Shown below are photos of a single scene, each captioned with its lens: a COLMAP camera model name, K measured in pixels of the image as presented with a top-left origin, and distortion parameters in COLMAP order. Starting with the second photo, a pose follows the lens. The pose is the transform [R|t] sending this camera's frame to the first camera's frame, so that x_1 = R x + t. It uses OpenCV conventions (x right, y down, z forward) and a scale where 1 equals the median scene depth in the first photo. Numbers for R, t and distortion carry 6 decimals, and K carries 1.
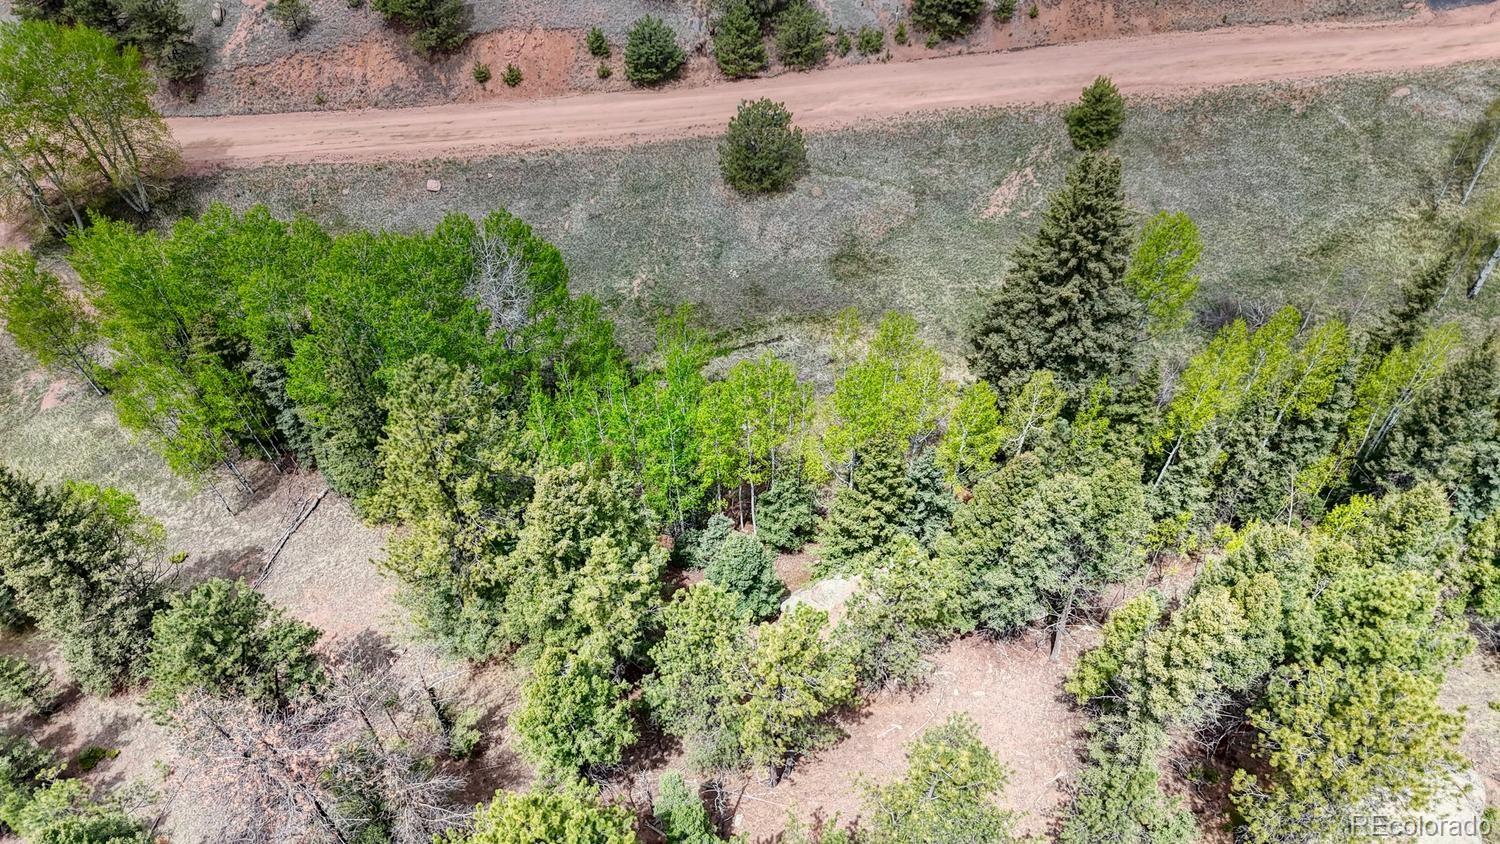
lens RADIAL K [[1108.5, 0, 760.2], [0, 1108.5, 417.9], [0, 0, 1]] dist [0.060852, -0.049065]
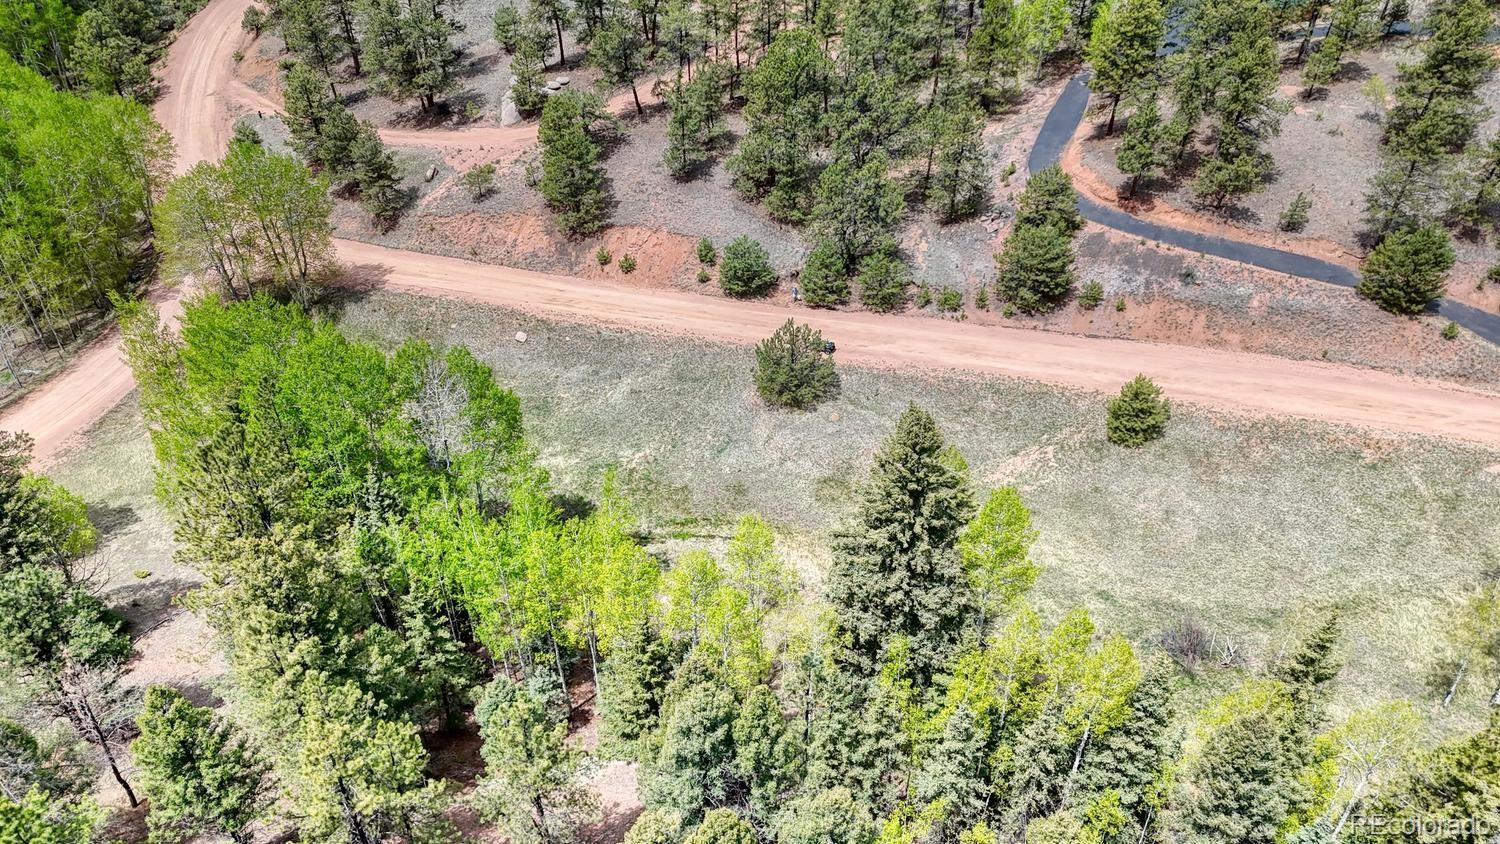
lens RADIAL K [[1108.5, 0, 743.5], [0, 1108.5, 428.6], [0, 0, 1]] dist [0.060852, -0.049065]
pose [[0.927666, 0.234047, -0.290959, 0.263340], [-0.287277, 0.945111, -0.155684, -0.007592], [0.238551, 0.228008, 0.943984, 0.004260]]
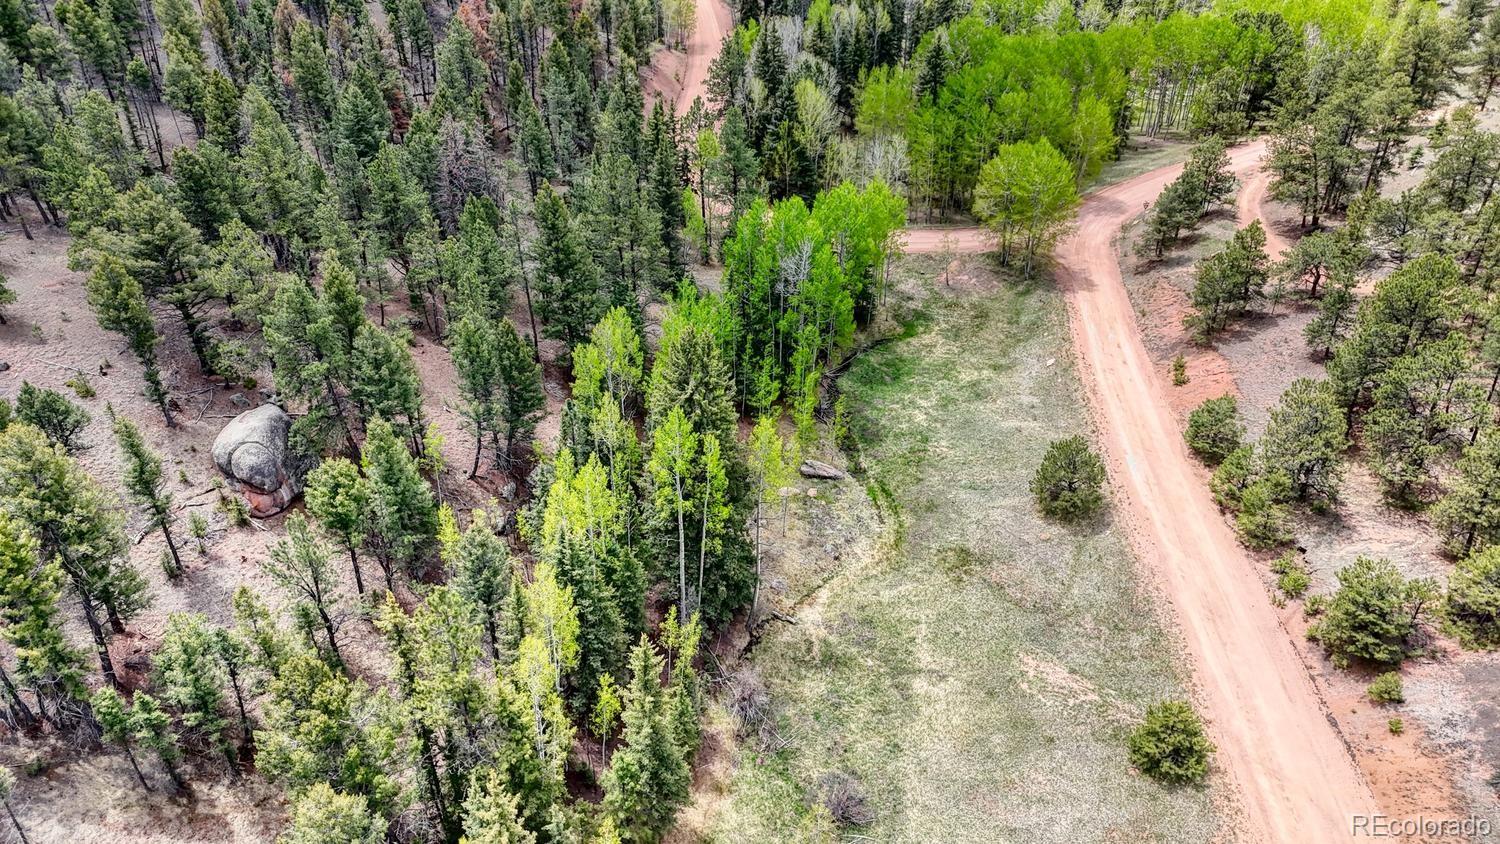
lens RADIAL K [[1108.5, 0, 744.6], [0, 1108.5, 417.6], [0, 0, 1]] dist [0.060852, -0.049065]
pose [[-0.183312, 0.539184, -0.821996, 0.856053], [-0.758233, 0.454644, 0.467313, -0.503274], [0.625683, 0.708928, 0.325486, 0.388479]]
